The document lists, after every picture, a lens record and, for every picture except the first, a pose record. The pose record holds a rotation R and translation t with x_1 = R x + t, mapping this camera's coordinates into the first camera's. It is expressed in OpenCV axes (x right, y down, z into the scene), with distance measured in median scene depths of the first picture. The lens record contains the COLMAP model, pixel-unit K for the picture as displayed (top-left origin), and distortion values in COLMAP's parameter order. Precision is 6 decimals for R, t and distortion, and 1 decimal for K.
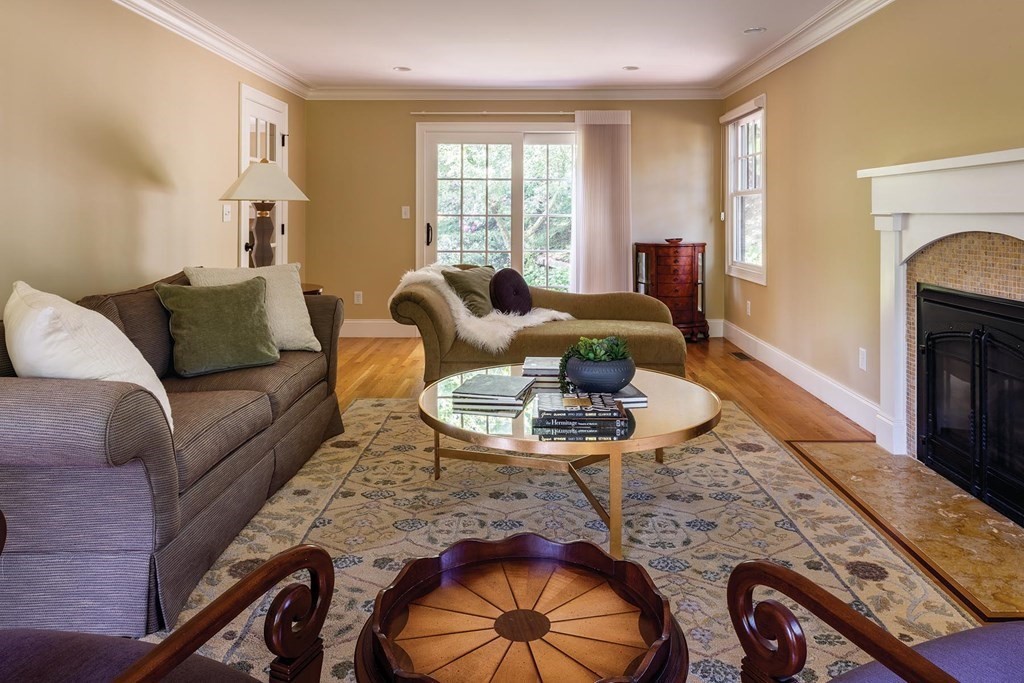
lens RADIAL K [[697.9, 0, 512.0], [0, 697.9, 341.5], [0, 0, 1]] dist [-0.000456, -0.000509]
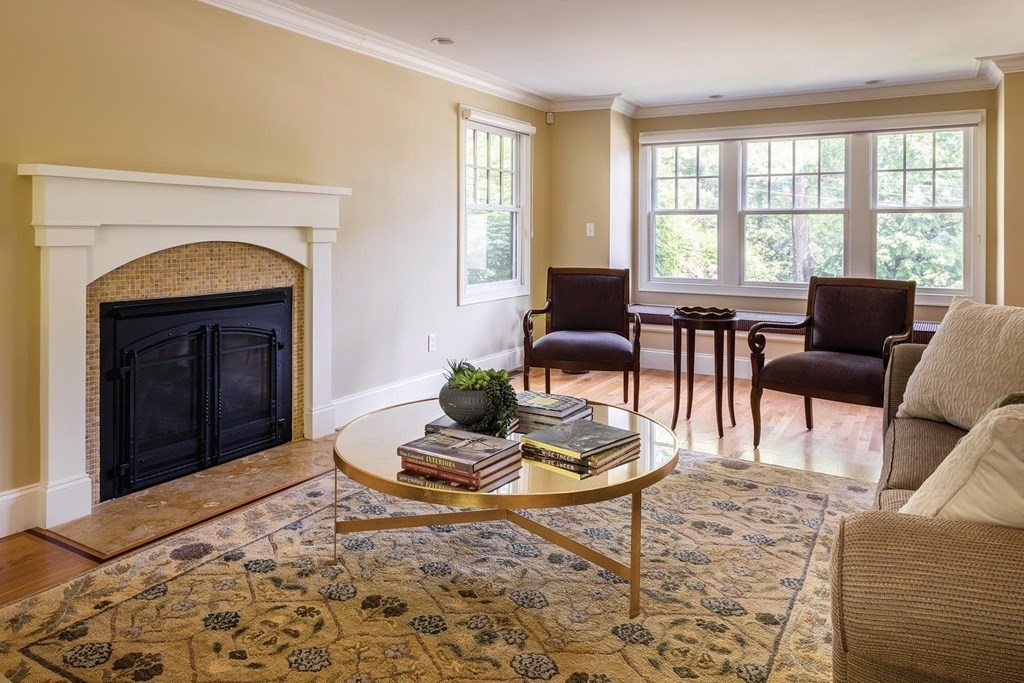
lens RADIAL K [[697.9, 0, 512.0], [0, 697.9, 341.5], [0, 0, 1]] dist [-0.000456, -0.000509]
pose [[-0.873403, -0.088105, 0.478961, -0.330863], [0.077390, 0.945891, 0.315119, -0.307449], [-0.480809, 0.312293, -0.819327, 1.653738]]
